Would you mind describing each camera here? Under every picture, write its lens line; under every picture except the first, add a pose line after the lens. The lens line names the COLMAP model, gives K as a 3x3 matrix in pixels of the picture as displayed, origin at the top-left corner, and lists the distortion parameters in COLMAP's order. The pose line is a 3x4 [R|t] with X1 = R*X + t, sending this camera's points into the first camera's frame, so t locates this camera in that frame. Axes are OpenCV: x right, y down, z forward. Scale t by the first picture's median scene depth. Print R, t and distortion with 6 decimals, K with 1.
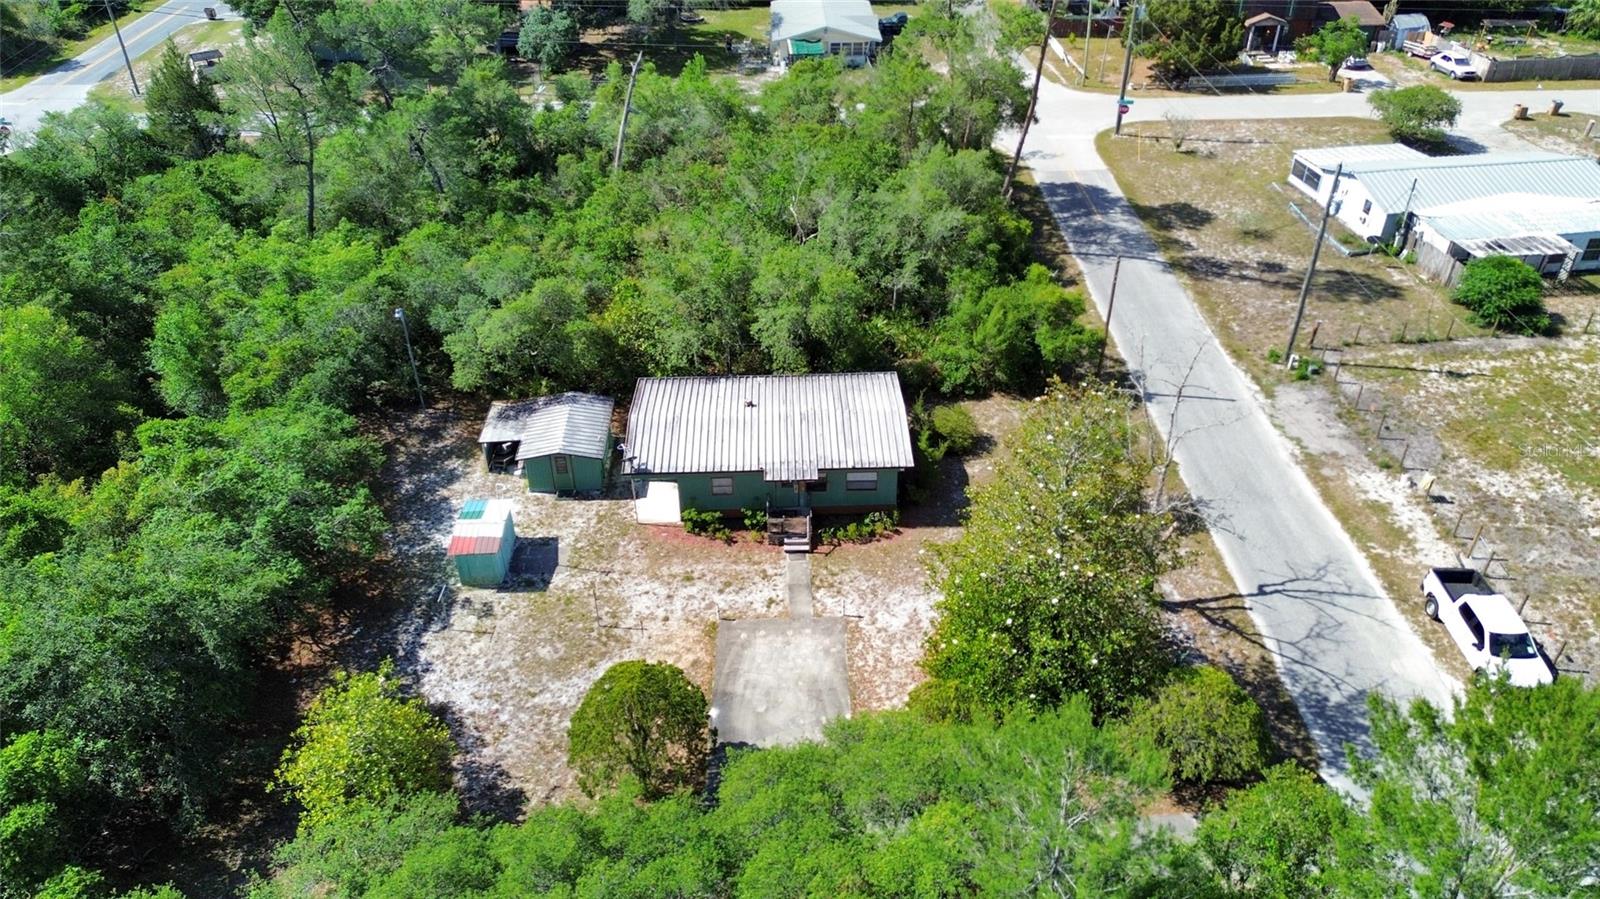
lens RADIAL K [[1111.8, 0, 802.5], [0, 1111.8, 458.0], [0, 0, 1]] dist [0.115906, -0.110394]
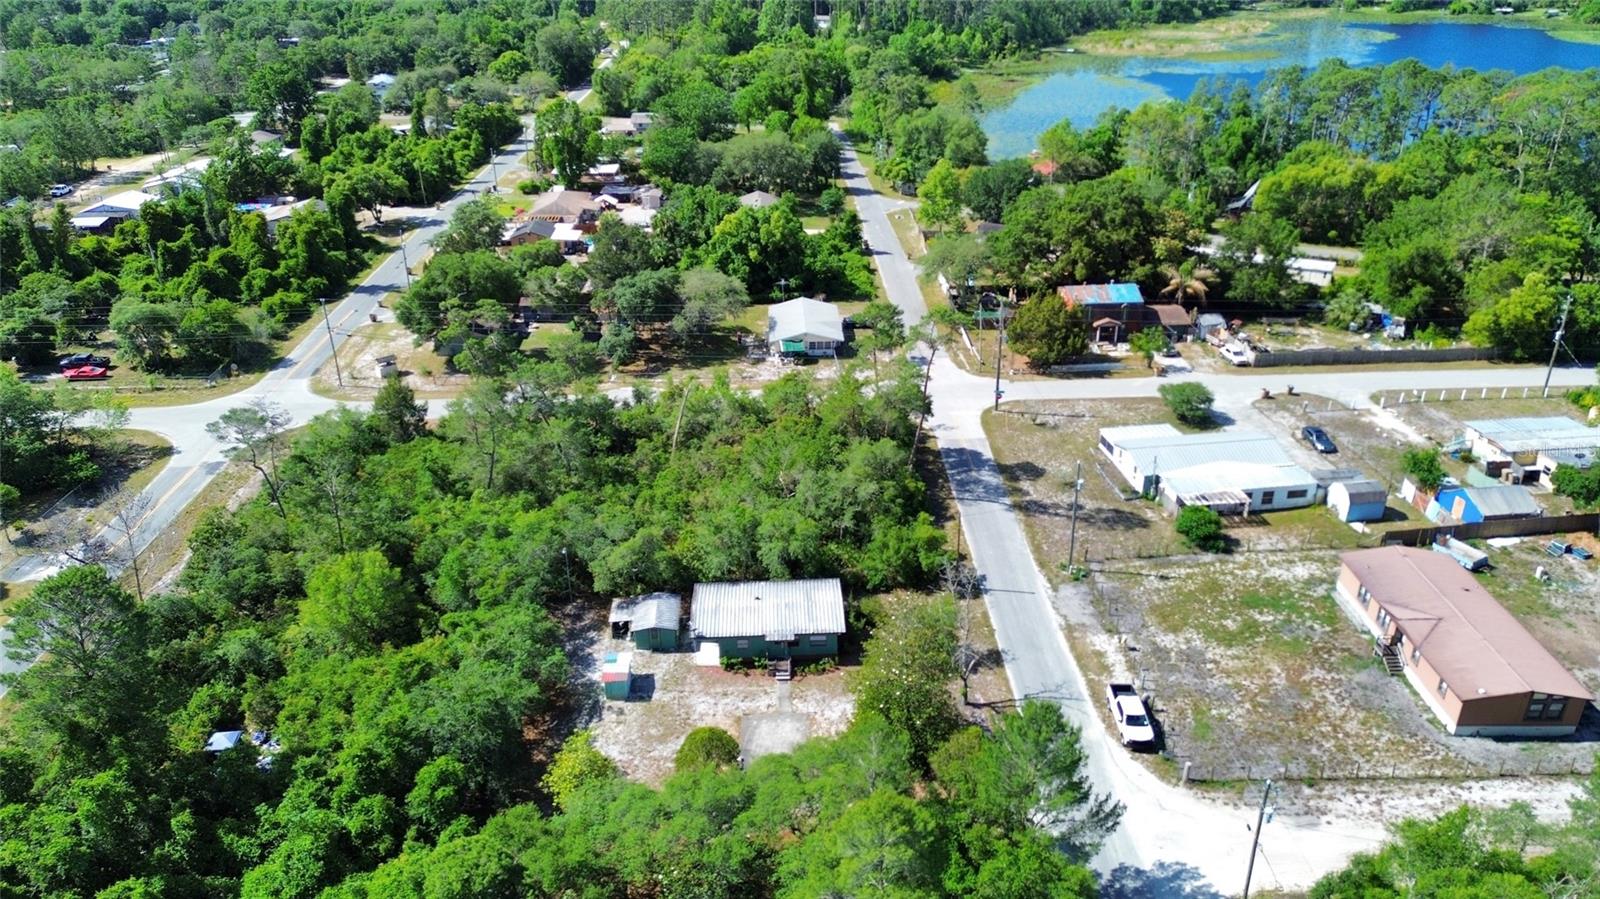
lens RADIAL K [[1128.1, 0, 800.0], [0, 1128.1, 449.5], [0, 0, 1]] dist [0.133924, -0.126408]
pose [[0.999936, -0.010957, -0.002716, 0.029650], [0.010401, 0.987750, -0.155695, -0.000213], [0.004388, 0.155657, 0.987801, -0.842905]]
